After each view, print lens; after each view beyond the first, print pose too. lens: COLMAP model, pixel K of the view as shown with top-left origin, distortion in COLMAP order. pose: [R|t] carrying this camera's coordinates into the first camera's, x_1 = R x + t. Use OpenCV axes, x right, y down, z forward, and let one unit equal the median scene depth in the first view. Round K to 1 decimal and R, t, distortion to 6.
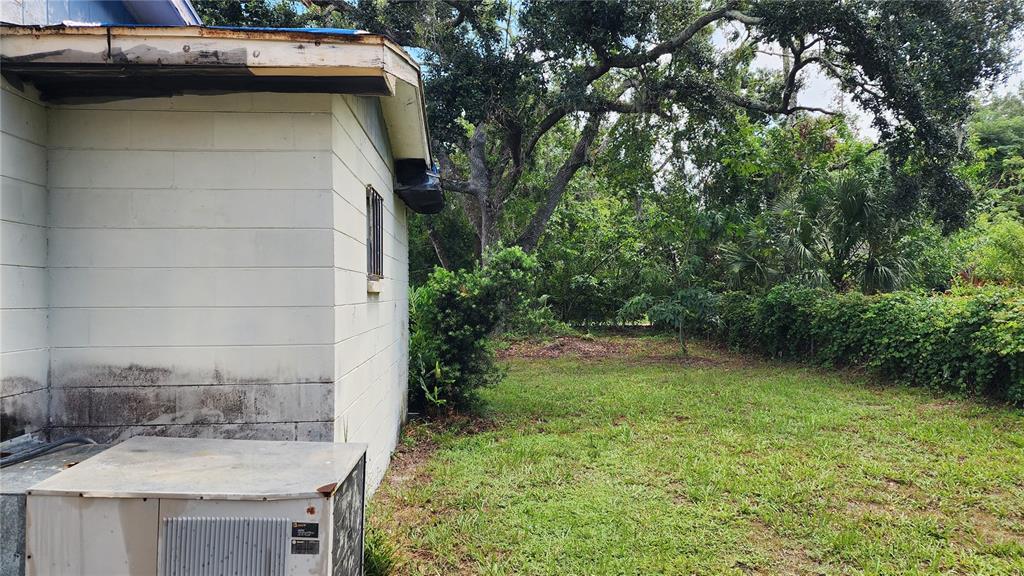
lens RADIAL K [[691.5, 0, 515.6], [0, 691.5, 289.0], [0, 0, 1]] dist [0.097656, -0.091137]
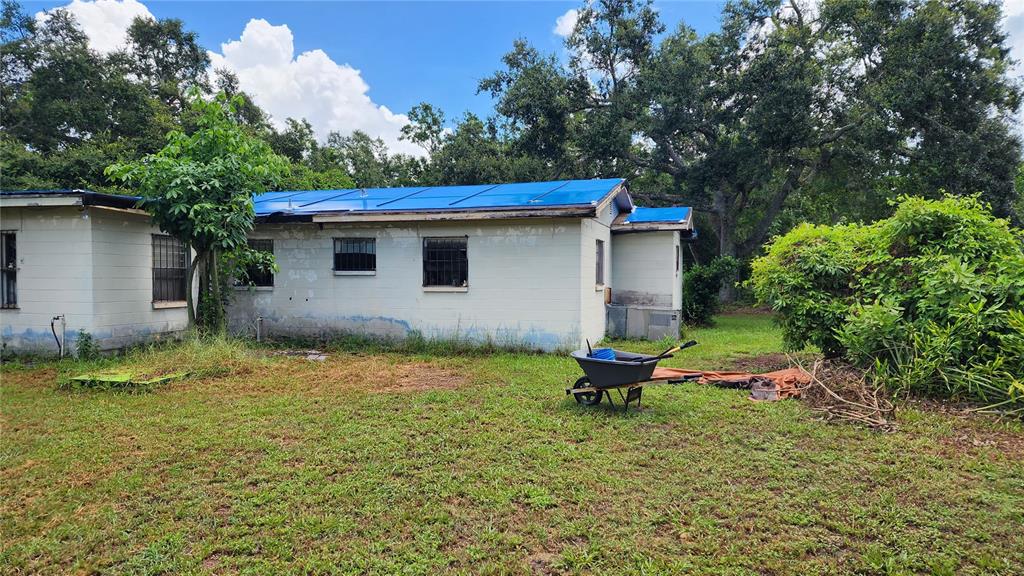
lens RADIAL K [[691.5, 0, 515.6], [0, 691.5, 289.0], [0, 0, 1]] dist [0.097656, -0.091137]
pose [[0.938995, 0.014215, -0.343638, 0.143790], [-0.005015, 0.999605, 0.027647, -0.011173], [0.343895, -0.024237, 0.938695, -1.574681]]
